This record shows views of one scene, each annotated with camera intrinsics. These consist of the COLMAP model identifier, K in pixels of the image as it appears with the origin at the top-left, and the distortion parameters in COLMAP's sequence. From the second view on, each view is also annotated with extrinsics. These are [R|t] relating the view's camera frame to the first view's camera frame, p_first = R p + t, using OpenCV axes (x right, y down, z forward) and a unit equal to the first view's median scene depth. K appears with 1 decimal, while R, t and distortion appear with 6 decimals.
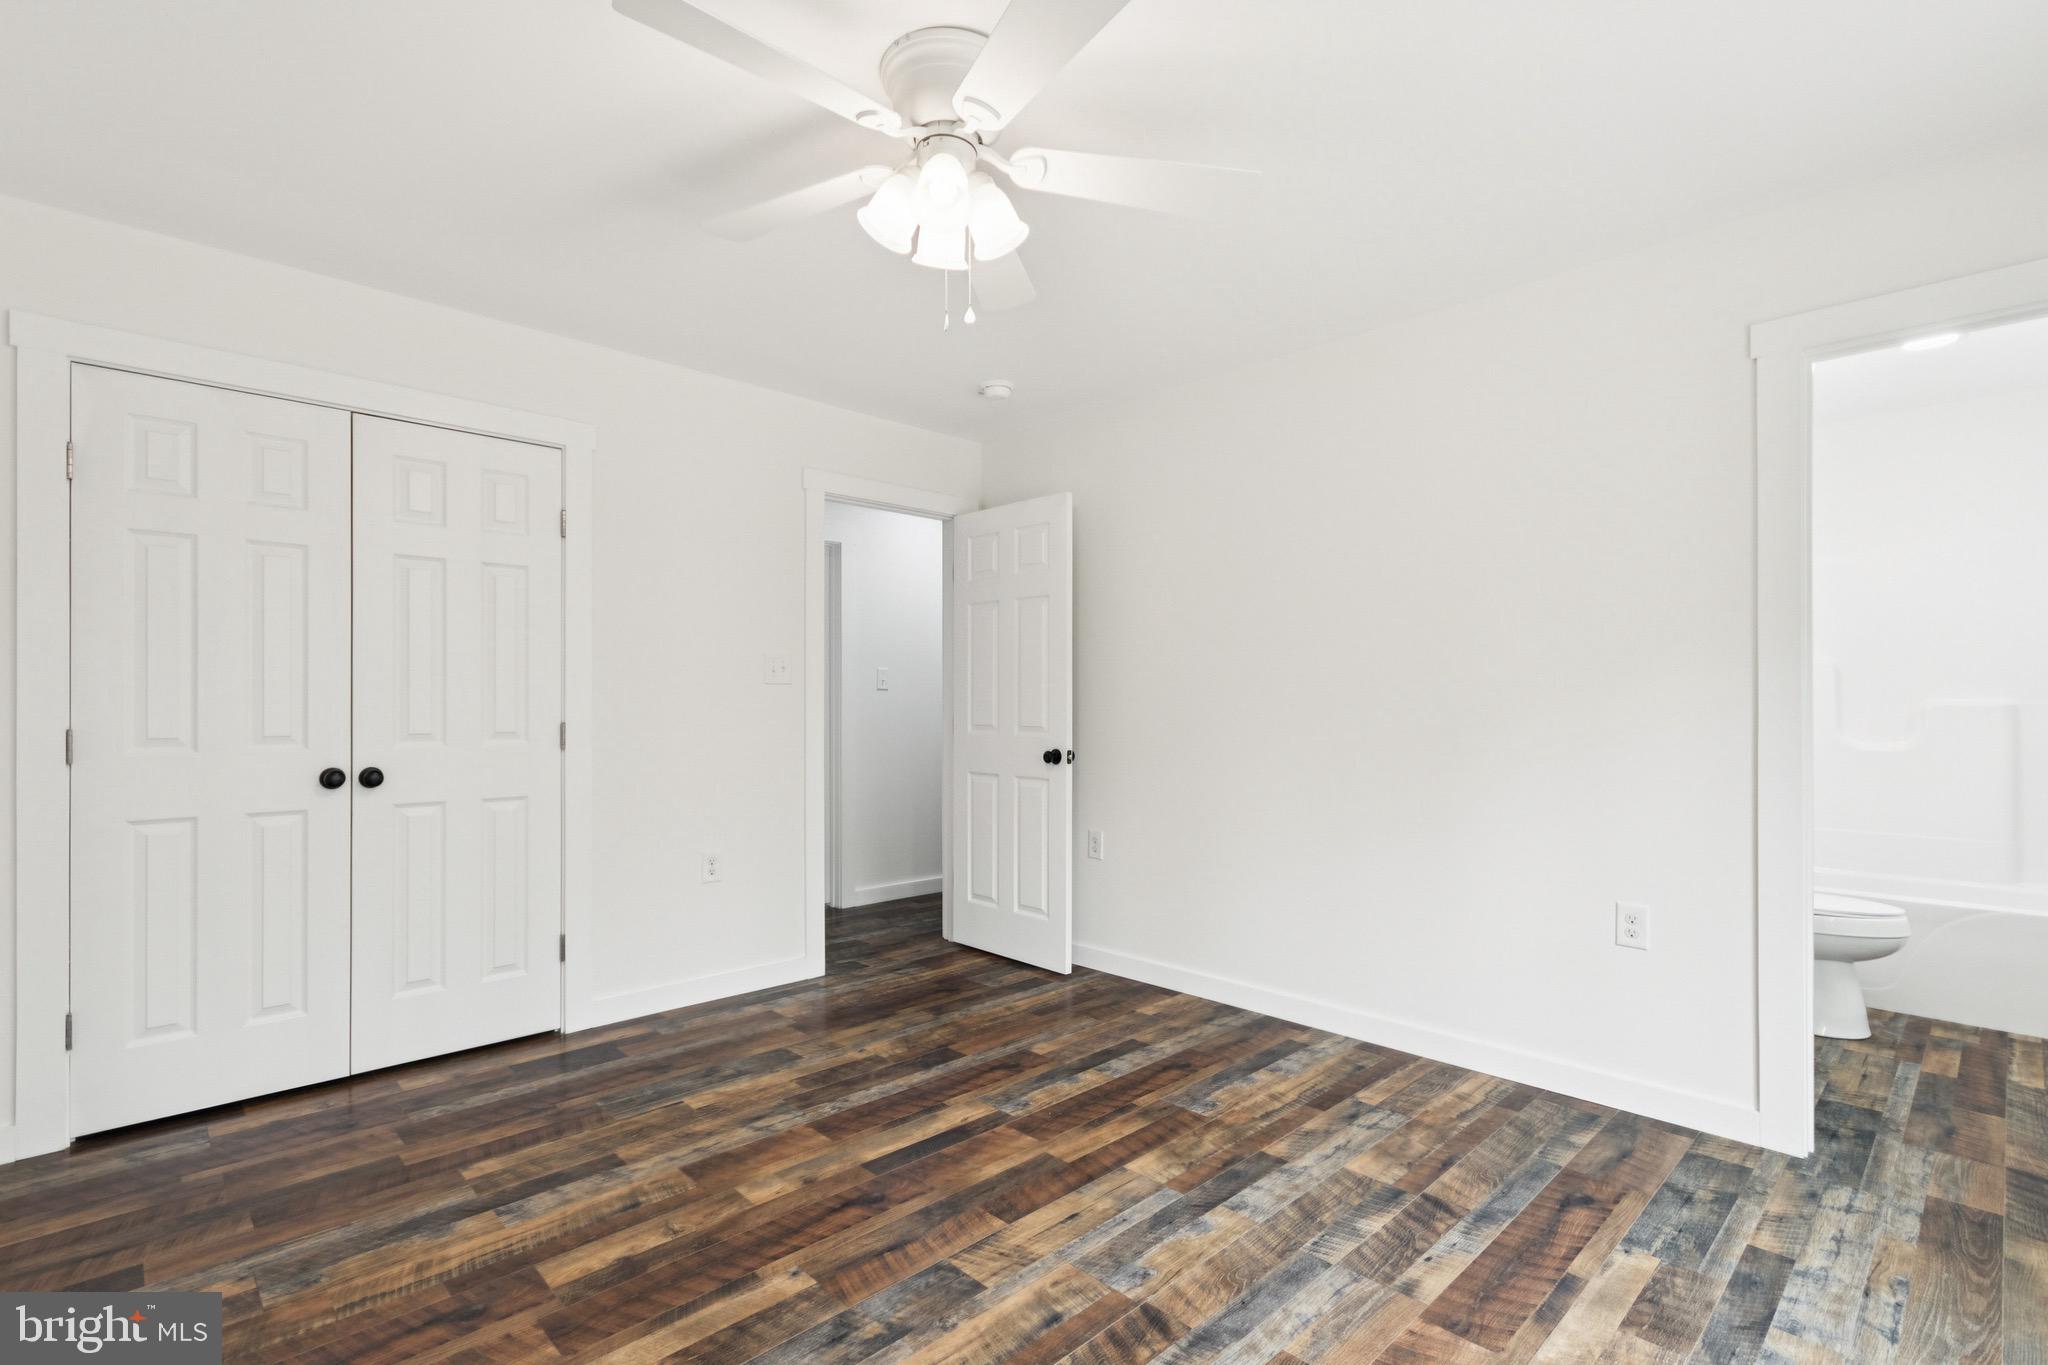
lens RADIAL K [[961.8, 0, 1018.5], [0, 961.8, 696.9], [0, 0, 1]] dist [-0.000116, -0.002301]
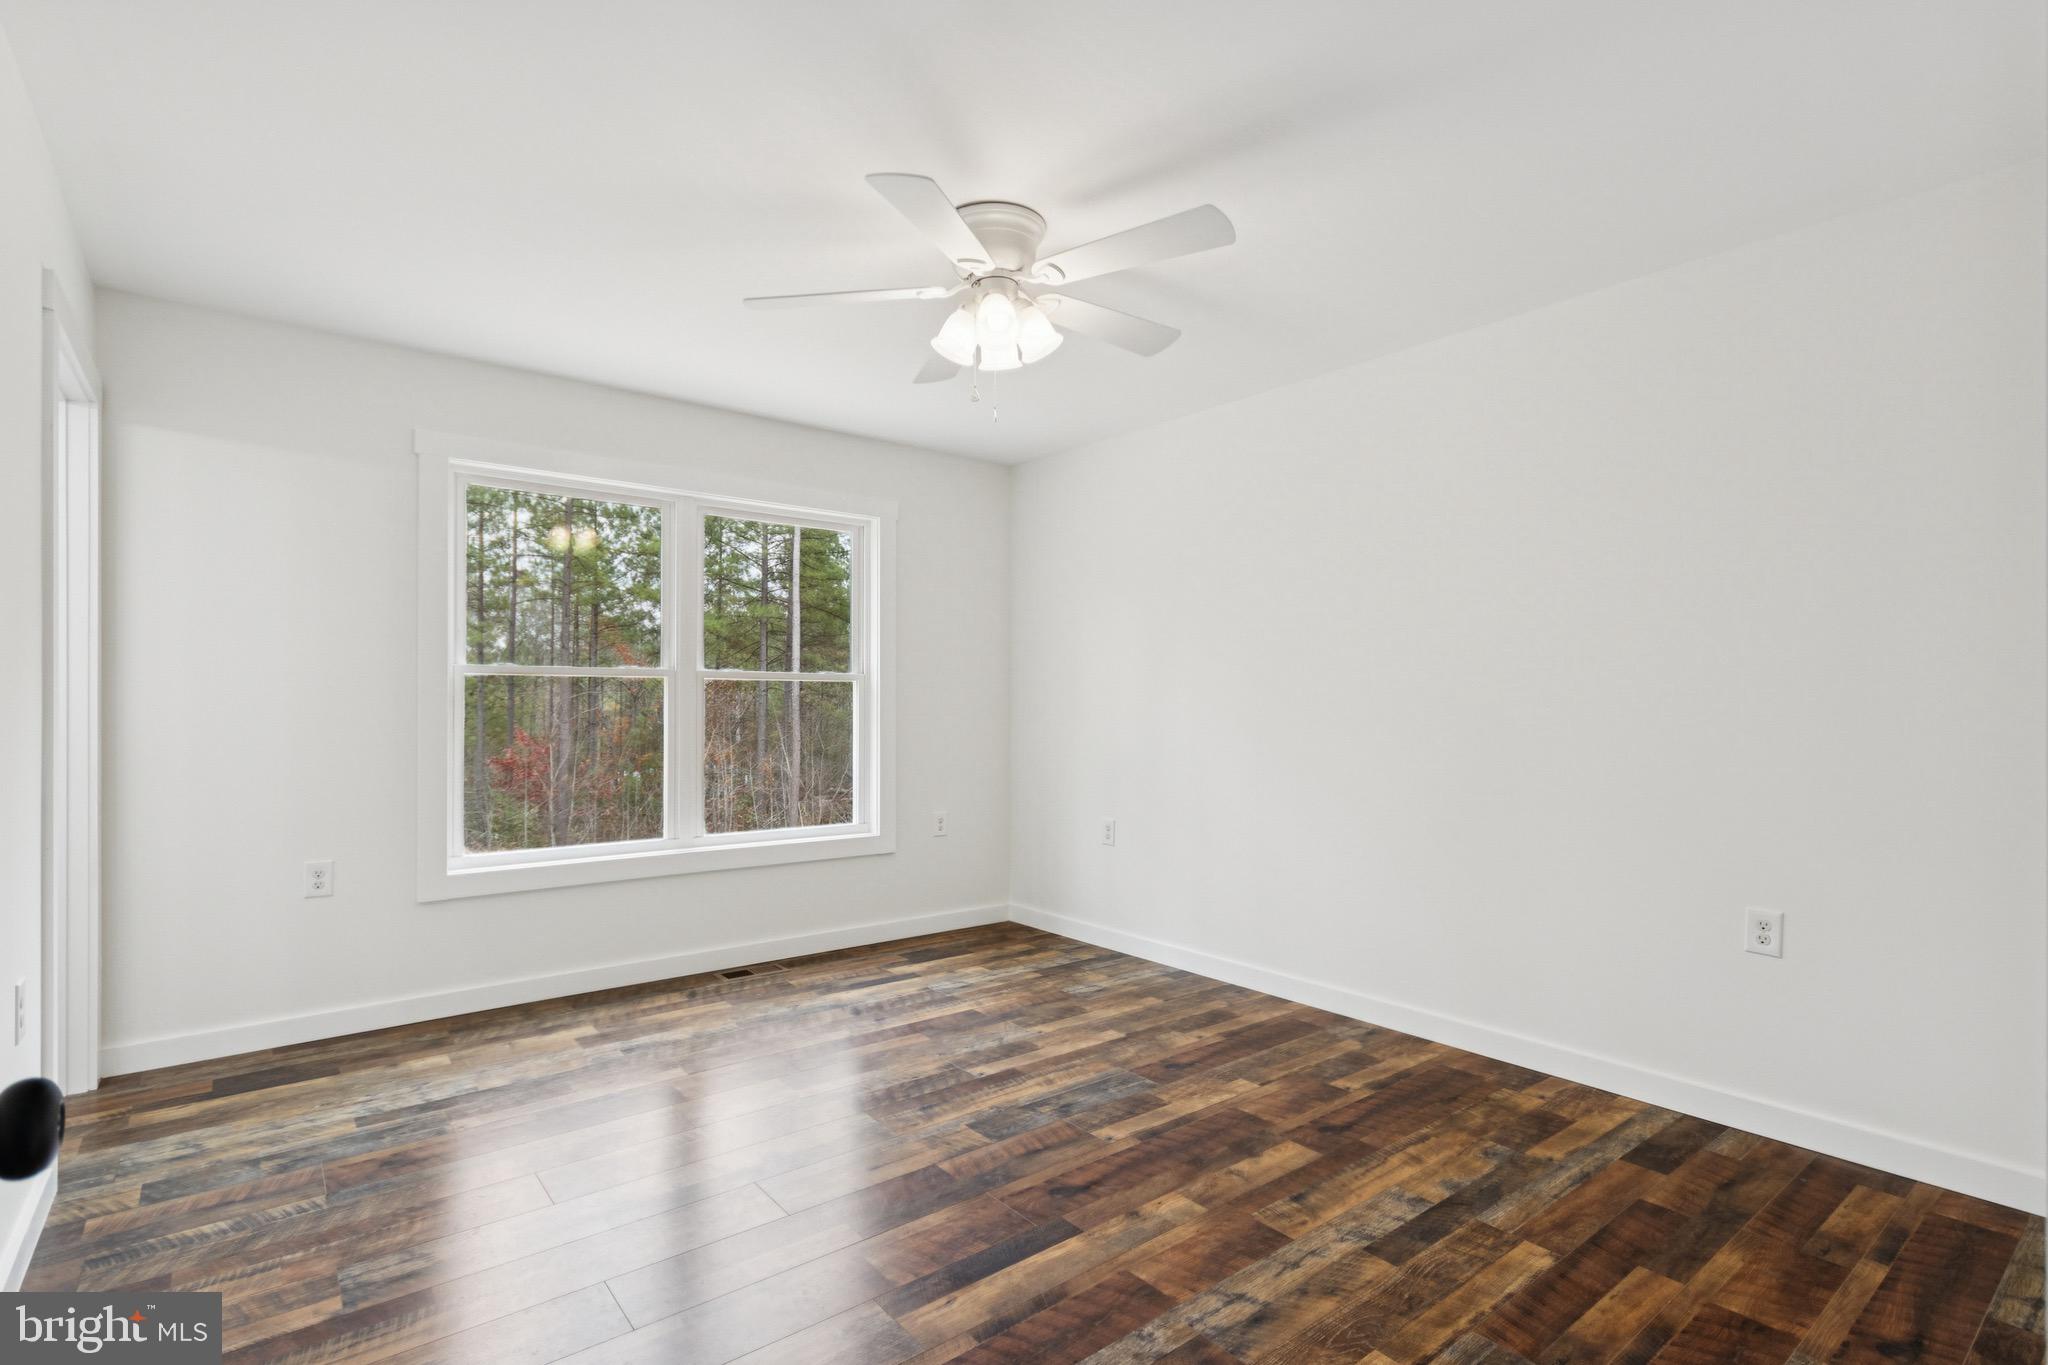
lens RADIAL K [[961.8, 0, 1018.5], [0, 961.8, 696.9], [0, 0, 1]] dist [-0.000116, -0.002301]
pose [[-0.995528, -0.004992, 0.094340, -0.198652], [-0.006192, 0.999903, -0.012439, 0.016468], [-0.094268, -0.012967, -0.995462, 2.003694]]
